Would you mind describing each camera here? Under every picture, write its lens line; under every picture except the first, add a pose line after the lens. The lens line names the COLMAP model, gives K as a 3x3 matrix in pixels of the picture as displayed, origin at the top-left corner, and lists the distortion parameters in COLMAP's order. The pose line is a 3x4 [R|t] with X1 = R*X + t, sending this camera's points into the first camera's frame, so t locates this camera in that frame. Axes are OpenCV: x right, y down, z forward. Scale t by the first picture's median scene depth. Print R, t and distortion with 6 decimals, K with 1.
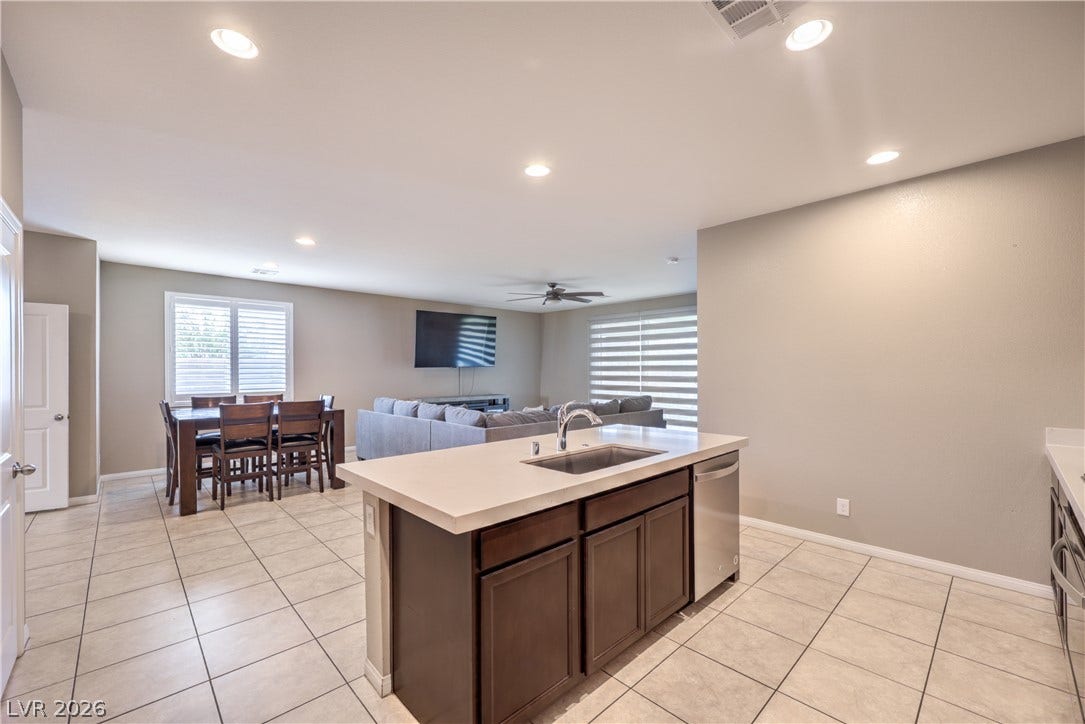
lens RADIAL K [[438.8, 0, 539.8], [0, 438.8, 366.0], [0, 0, 1]] dist [-0.000708, -0.000146]
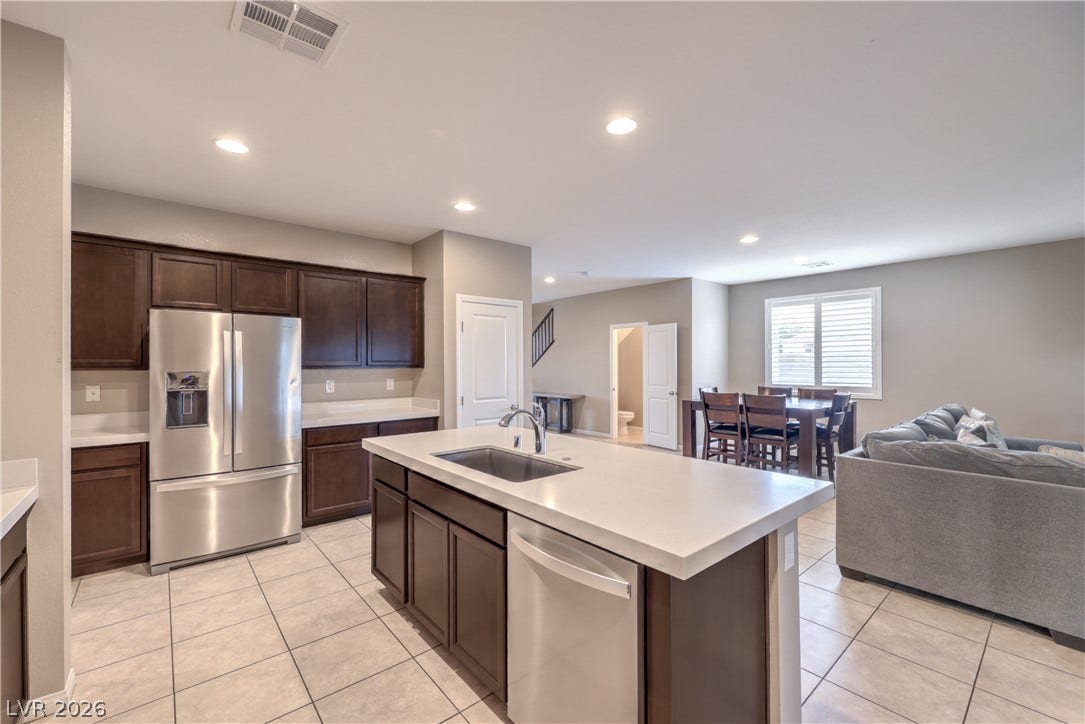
lens RADIAL K [[448.2, 0, 542.5], [0, 448.2, 362.0], [0, 0, 1]] dist [0.002447, 0.000001]
pose [[-0.053765, 0.001621, -0.998552, 0.307580], [0.011703, 0.999931, 0.000993, -0.002603], [0.998485, -0.011633, -0.053781, 0.324735]]
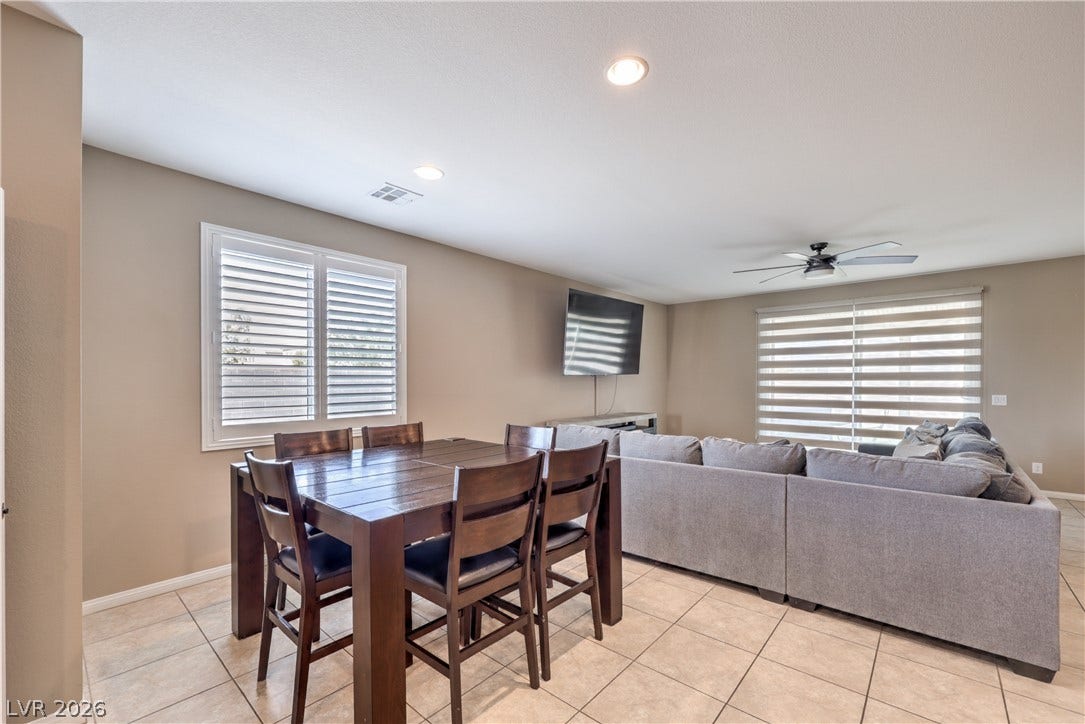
lens RADIAL K [[443.5, 0, 544.9], [0, 443.5, 378.0], [0, 0, 1]] dist [-0.000758, -0.000052]
pose [[0.995630, -0.001073, 0.093385, -0.370254], [0.000841, 0.999996, 0.002525, 0.005814], [-0.093387, -0.002435, 0.995627, 0.330840]]
